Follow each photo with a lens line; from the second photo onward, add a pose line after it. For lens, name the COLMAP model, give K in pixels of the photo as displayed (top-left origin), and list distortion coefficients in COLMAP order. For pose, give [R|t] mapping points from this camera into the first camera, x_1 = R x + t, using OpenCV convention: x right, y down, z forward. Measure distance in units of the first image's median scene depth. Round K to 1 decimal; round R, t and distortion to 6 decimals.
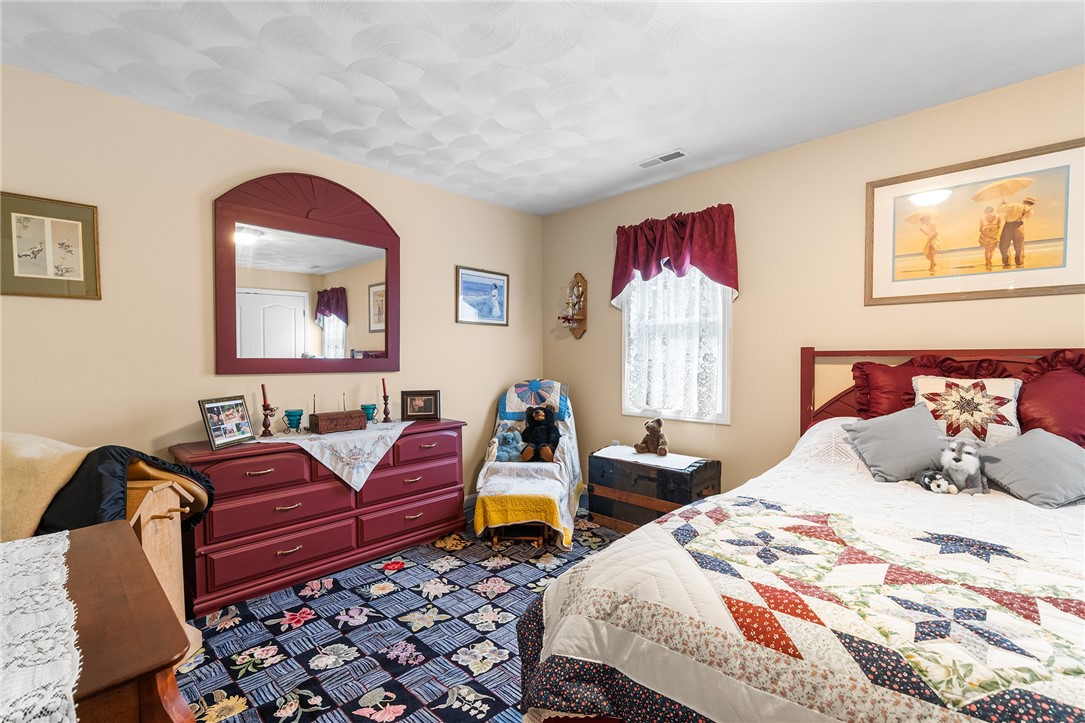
lens RADIAL K [[479.8, 0, 536.7], [0, 479.8, 368.1], [0, 0, 1]] dist [0.001875, -0.000015]
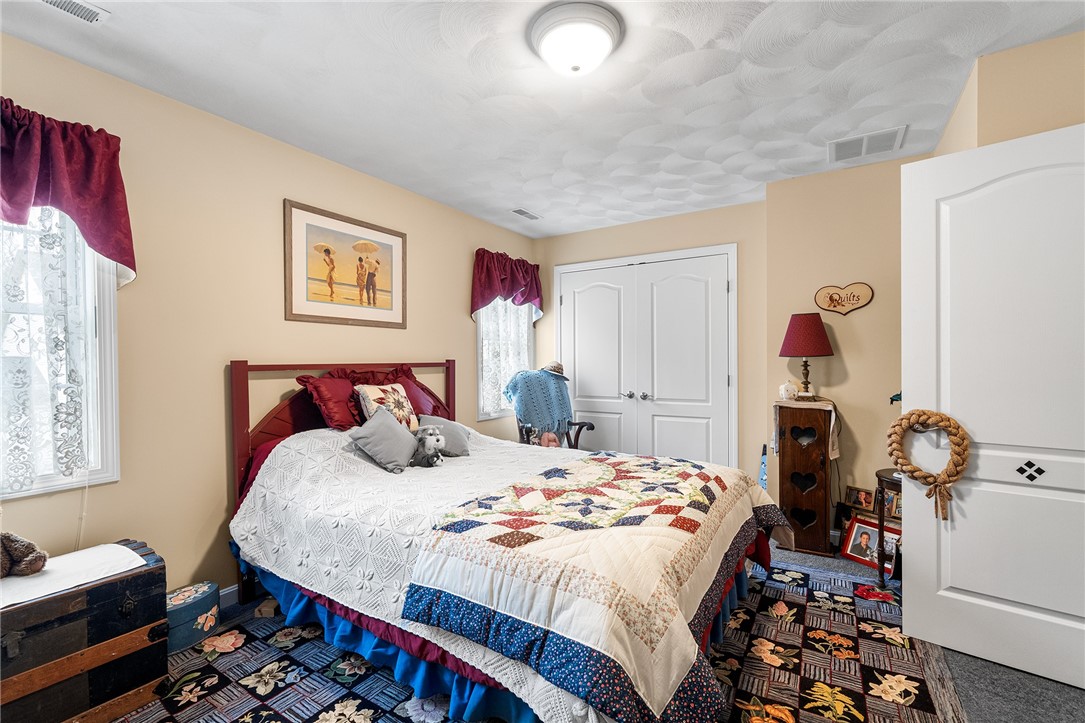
lens RADIAL K [[479.8, 0, 536.7], [0, 479.8, 368.1], [0, 0, 1]] dist [0.001875, -0.000015]
pose [[-0.205246, -0.003544, 0.978704, -0.494785], [0.039683, 0.999141, 0.011940, -0.024676], [-0.977906, 0.041289, -0.204929, 0.847108]]
